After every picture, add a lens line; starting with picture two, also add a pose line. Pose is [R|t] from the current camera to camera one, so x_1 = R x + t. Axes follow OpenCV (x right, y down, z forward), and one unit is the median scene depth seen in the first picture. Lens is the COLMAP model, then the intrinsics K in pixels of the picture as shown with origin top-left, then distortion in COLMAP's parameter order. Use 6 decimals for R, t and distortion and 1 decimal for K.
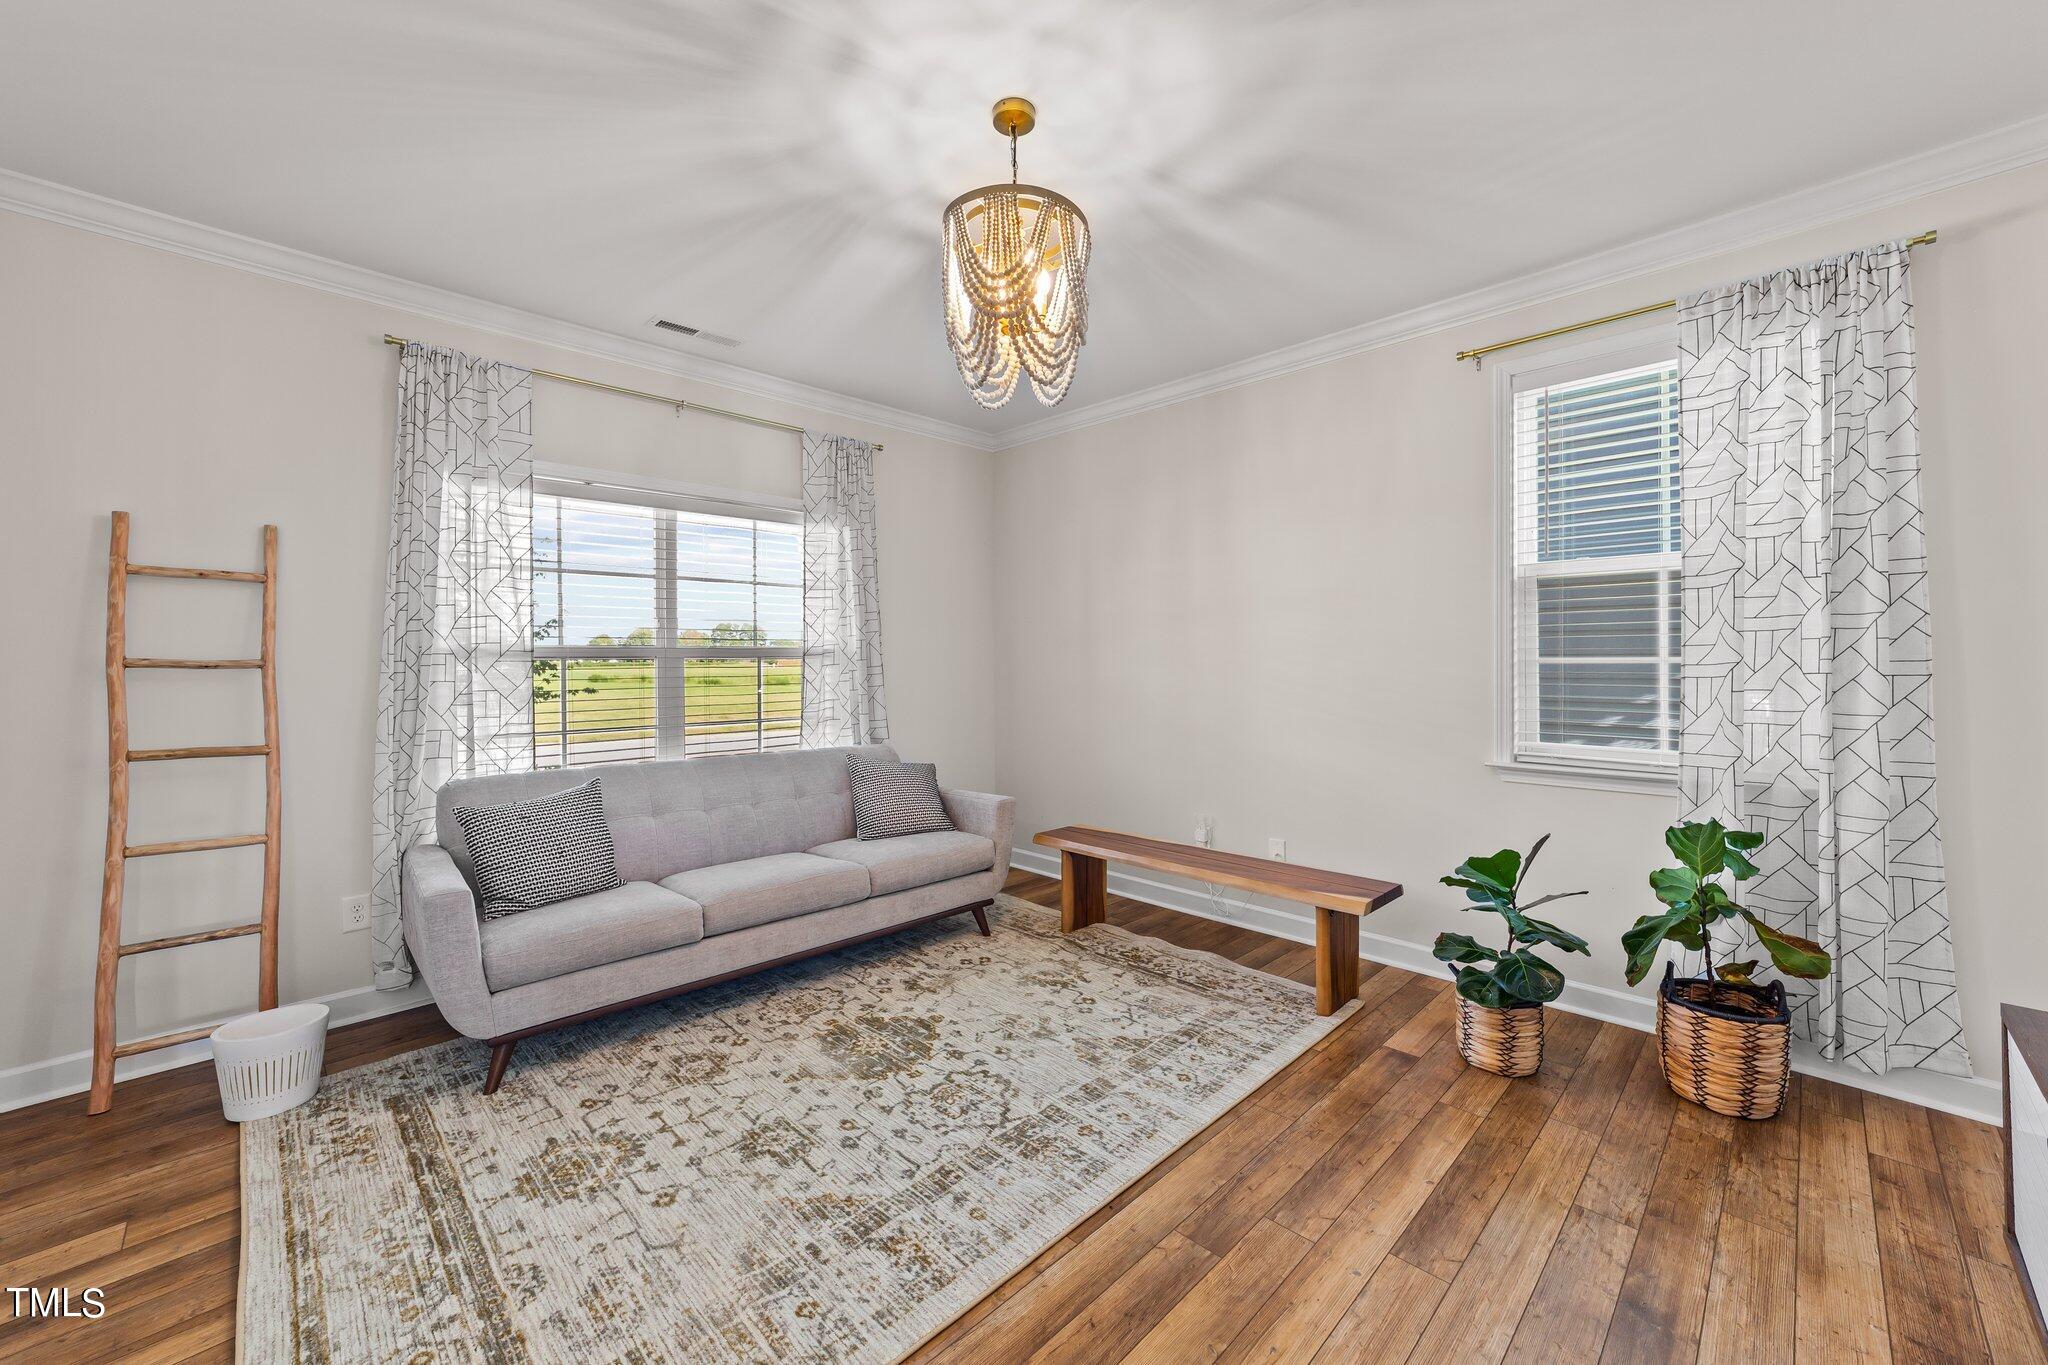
lens RADIAL K [[783.5, 0, 1029.3], [0, 783.5, 673.1], [0, 0, 1]] dist [-0.018003, 0.009954]
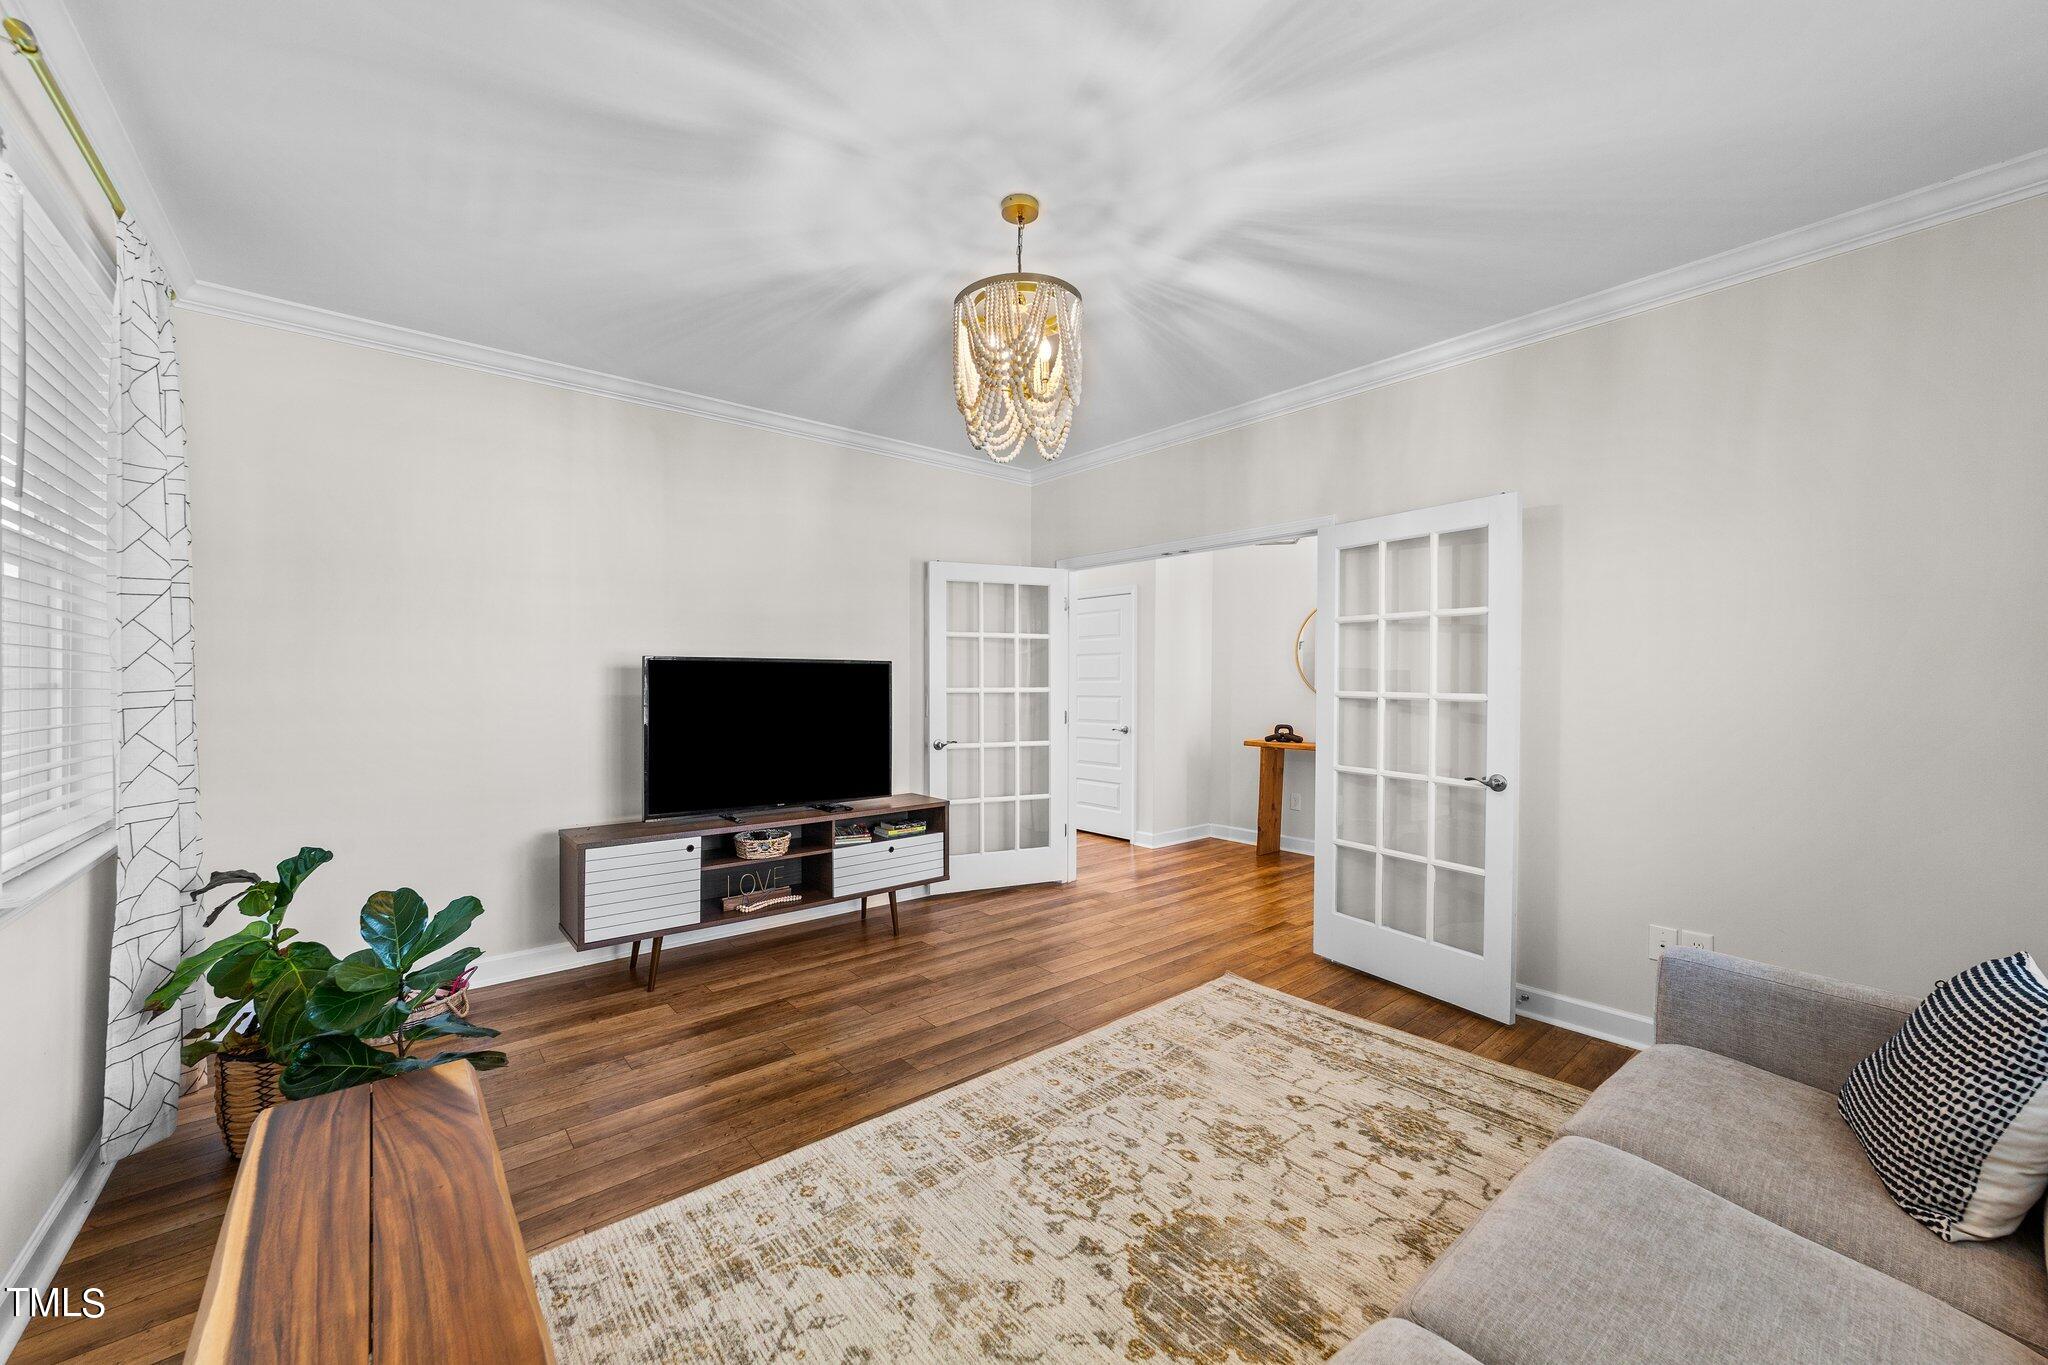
lens RADIAL K [[783.5, 0, 1029.3], [0, 783.5, 673.1], [0, 0, 1]] dist [-0.018003, 0.009954]
pose [[-0.996855, 0.004275, 0.079130, -0.114032], [0.004700, 0.999976, 0.005186, -0.035566], [-0.079106, 0.005542, -0.996851, 1.999207]]
